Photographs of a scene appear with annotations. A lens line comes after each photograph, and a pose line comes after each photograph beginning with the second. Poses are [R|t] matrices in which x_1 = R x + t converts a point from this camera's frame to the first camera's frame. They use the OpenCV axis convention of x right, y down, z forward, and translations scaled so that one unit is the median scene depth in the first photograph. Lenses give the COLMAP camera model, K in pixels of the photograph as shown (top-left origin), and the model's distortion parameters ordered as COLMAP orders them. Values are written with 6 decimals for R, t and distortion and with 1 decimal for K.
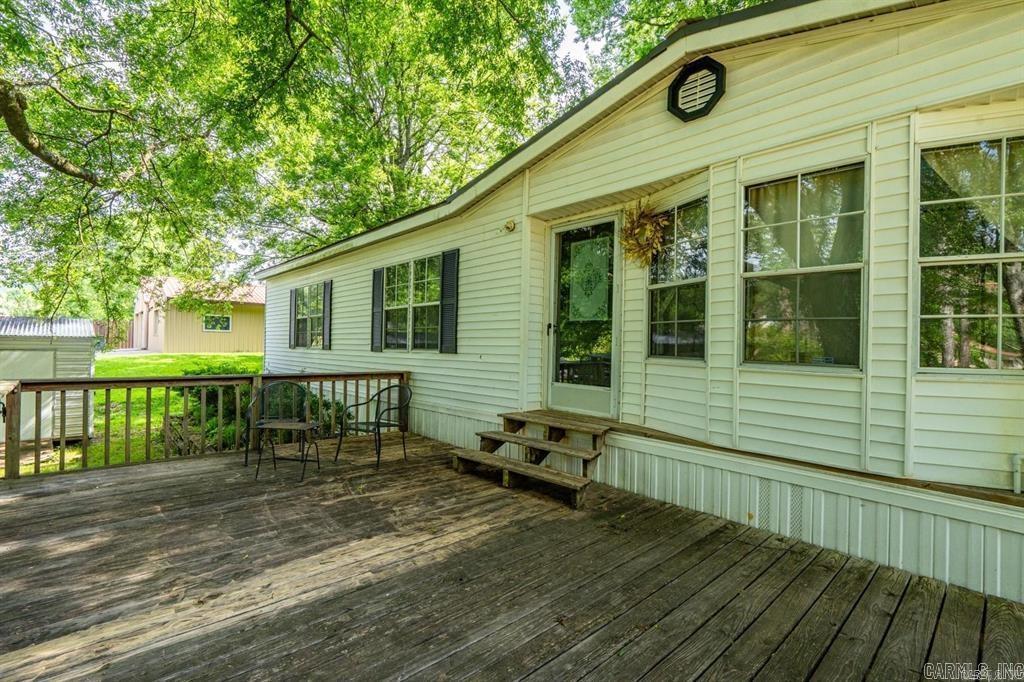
lens RADIAL K [[469.1, 0, 512.0], [0, 469.1, 341.0], [0, 0, 1]] dist [-0.000483, -0.000089]
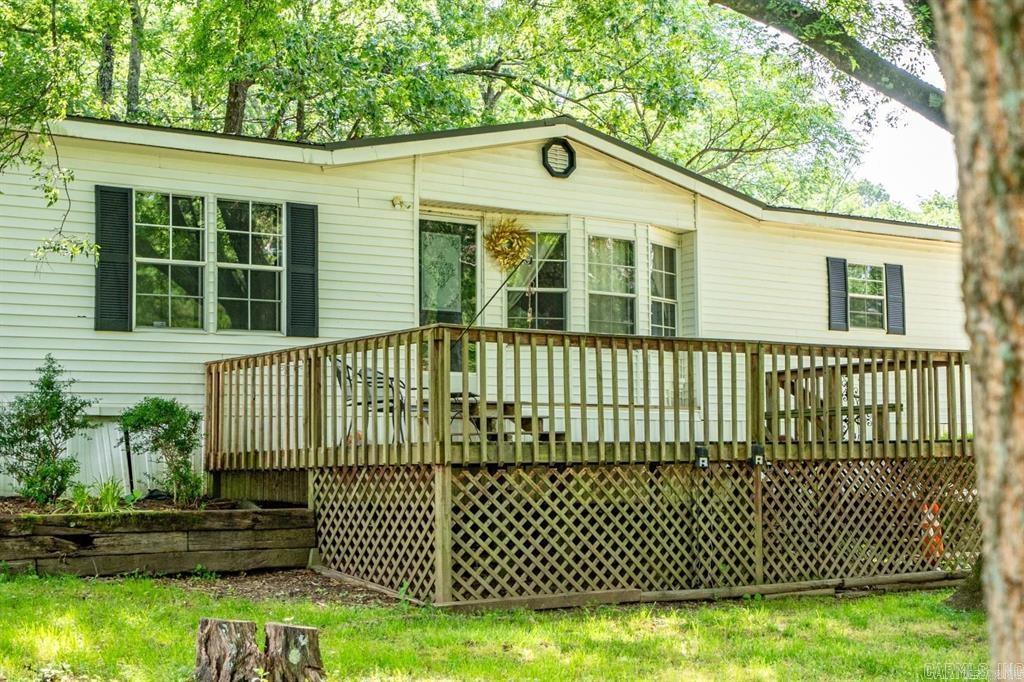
lens RADIAL K [[1519.1, 0, 512.0], [0, 1519.1, 341.0], [0, 0, 1]] dist [0.000852, -0.002041]
pose [[0.102298, 0.063496, 0.992725, -4.103124], [0.009245, 0.997857, -0.064777, 0.314793], [-0.994711, 0.015804, 0.101492, 0.666059]]
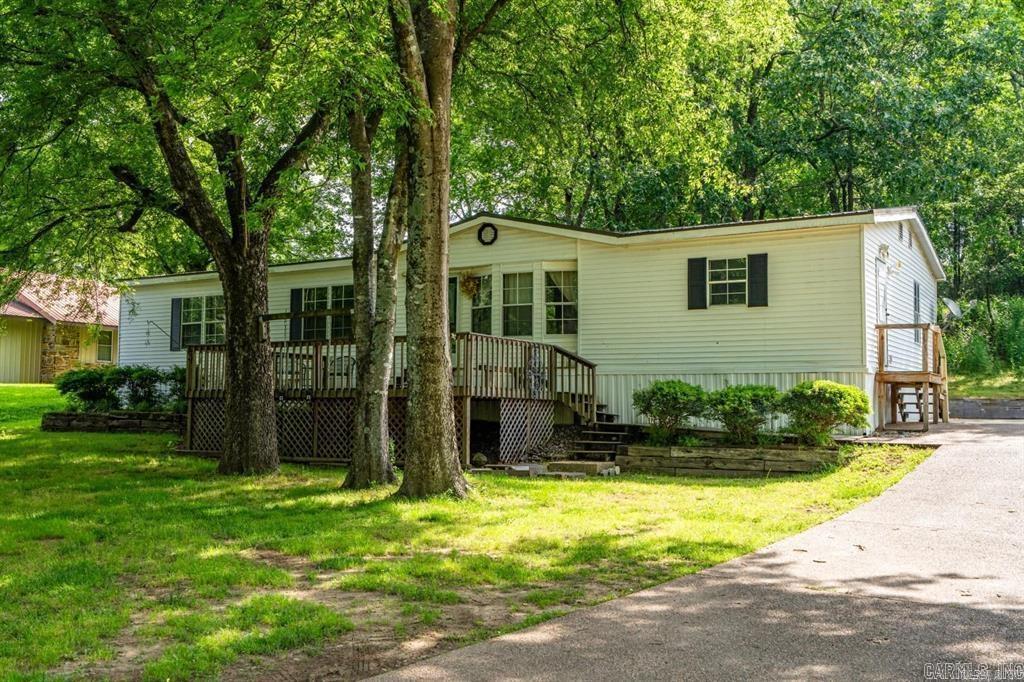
lens RADIAL K [[1008.0, 0, 512.0], [0, 1008.0, 341.0], [0, 0, 1]] dist [0.005150, -0.006735]
pose [[0.962829, 0.010094, 0.269922, -0.978362], [0.003699, 0.998715, -0.050542, 0.342087], [-0.270086, 0.049662, 0.961555, -4.363195]]
